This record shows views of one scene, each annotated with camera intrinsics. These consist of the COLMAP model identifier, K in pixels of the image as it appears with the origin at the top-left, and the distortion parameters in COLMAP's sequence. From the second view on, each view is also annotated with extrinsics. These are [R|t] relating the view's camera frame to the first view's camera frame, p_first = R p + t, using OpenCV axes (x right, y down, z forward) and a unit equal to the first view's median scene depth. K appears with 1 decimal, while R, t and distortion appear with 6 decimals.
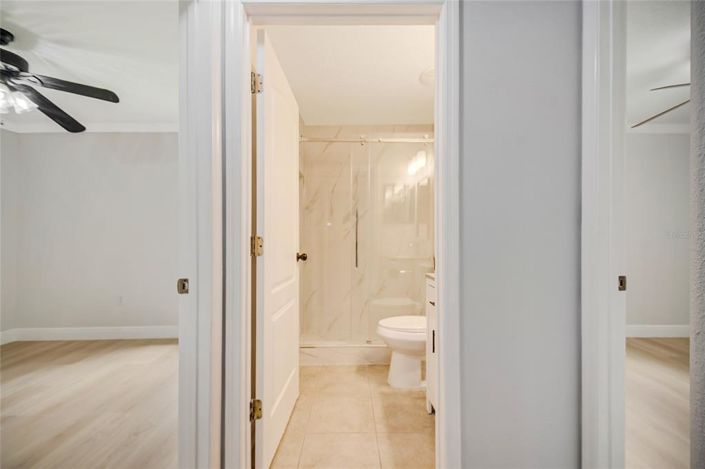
lens RADIAL K [[307.8, 0, 349.2], [0, 307.8, 237.3], [0, 0, 1]] dist [0.013036, -0.005011]
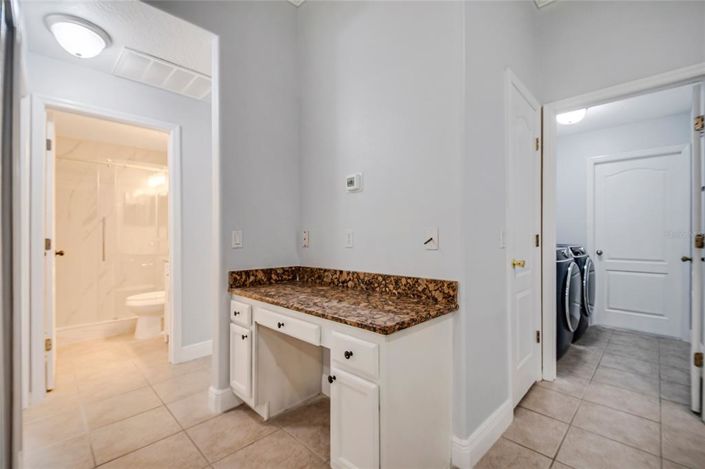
lens RADIAL K [[307.8, 0, 346.7], [0, 307.8, 237.2], [0, 0, 1]] dist [0.013036, -0.005011]
pose [[0.720315, -0.004637, 0.693631, -0.152487], [0.003278, 0.999989, 0.003280, -0.005452], [-0.693639, -0.000089, 0.720323, -0.688246]]
